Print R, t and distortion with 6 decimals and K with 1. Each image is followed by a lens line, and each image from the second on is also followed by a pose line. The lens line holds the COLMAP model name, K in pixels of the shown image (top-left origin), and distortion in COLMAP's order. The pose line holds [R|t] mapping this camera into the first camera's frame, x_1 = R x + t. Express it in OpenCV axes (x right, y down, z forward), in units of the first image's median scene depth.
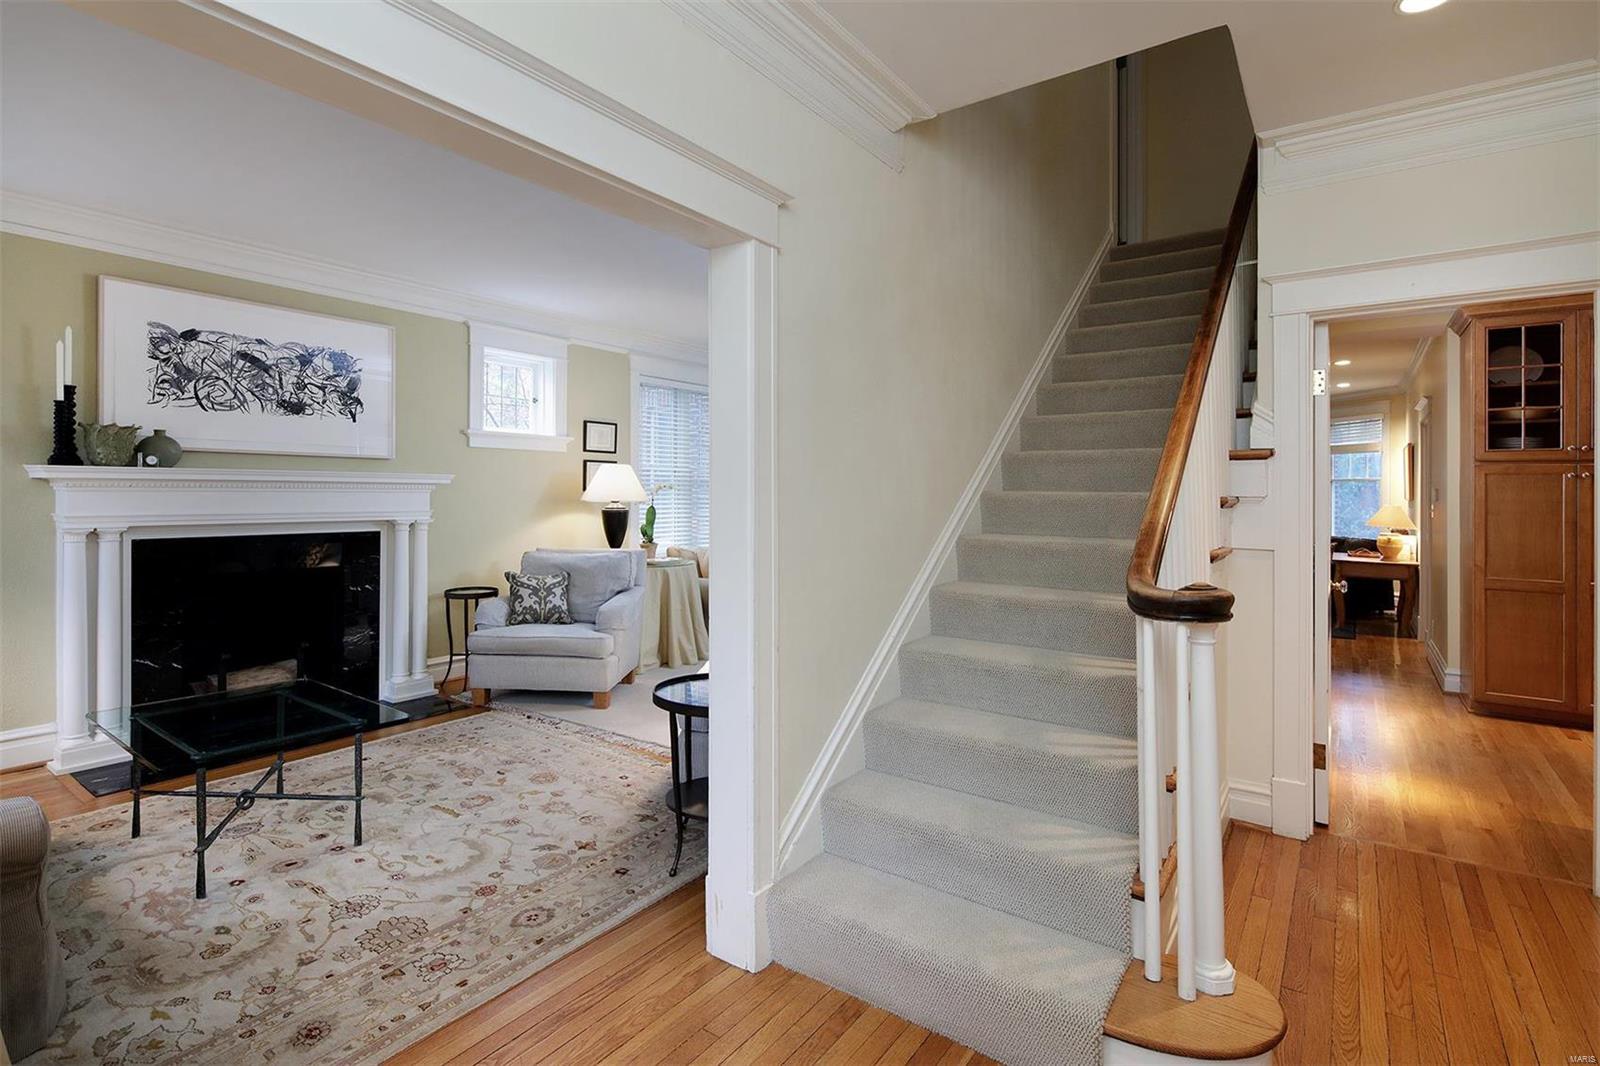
lens RADIAL K [[765.6, 0, 802.5], [0, 765.6, 498.5], [0, 0, 1]] dist [0.003045, -0.000599]
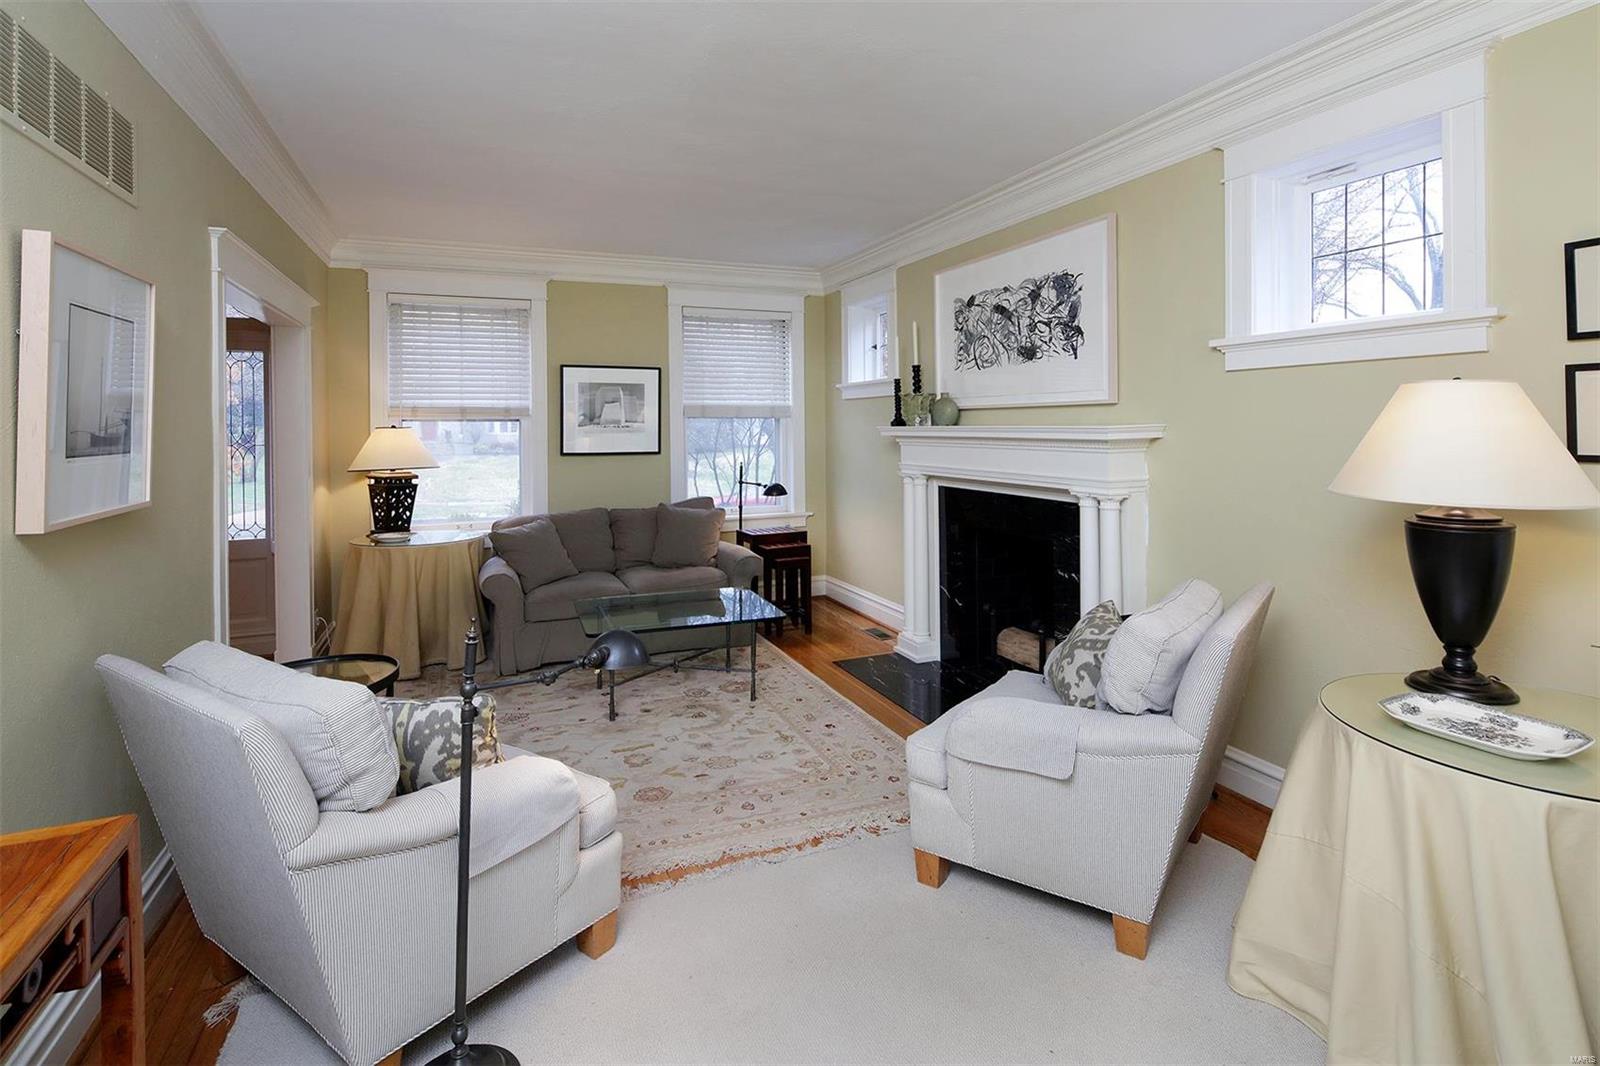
lens RADIAL K [[759.7, 0, 794.9], [0, 759.7, 427.9], [0, 0, 1]] dist [0.004268, -0.000280]
pose [[-0.521197, 0.003362, -0.853430, 0.229669], [0.001633, 0.999994, 0.002942, -0.036093], [0.853435, 0.000140, -0.521199, 1.255435]]
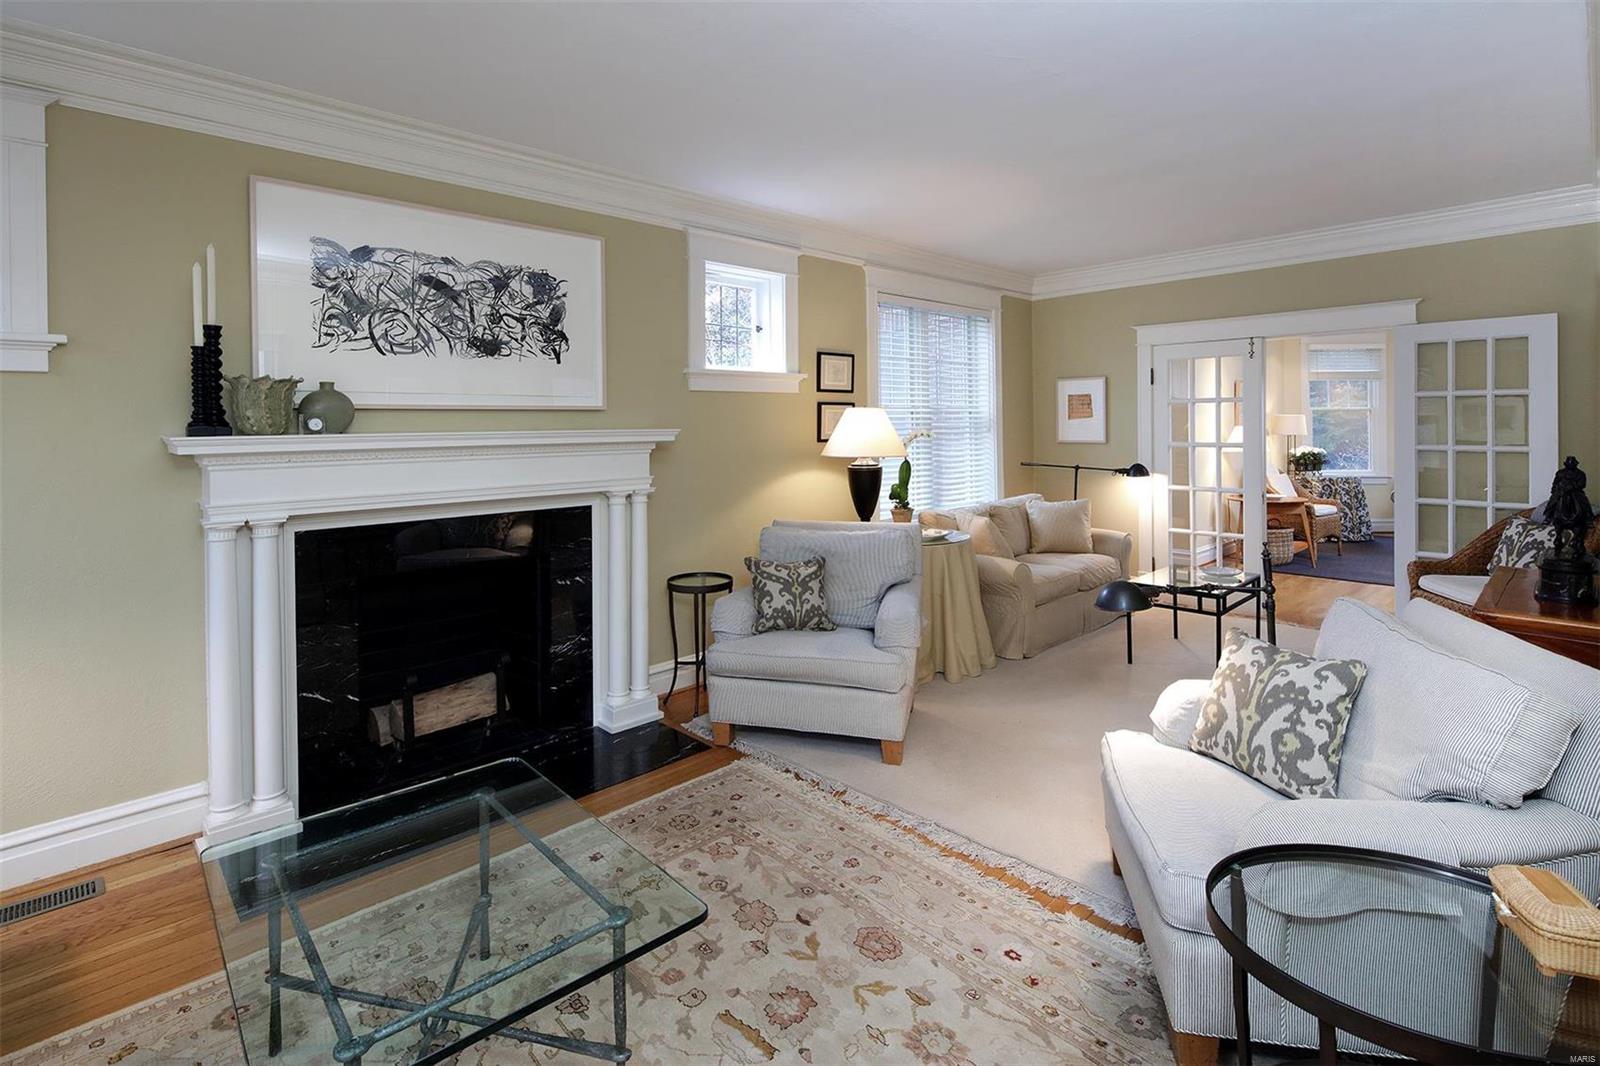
lens RADIAL K [[759.7, 0, 794.9], [0, 759.7, 427.9], [0, 0, 1]] dist [0.004268, -0.000280]
pose [[0.982375, -0.014829, -0.186330, -0.231743], [0.015069, 0.999886, -0.000127, -0.034665], [0.186311, -0.002683, 0.982487, 0.325533]]
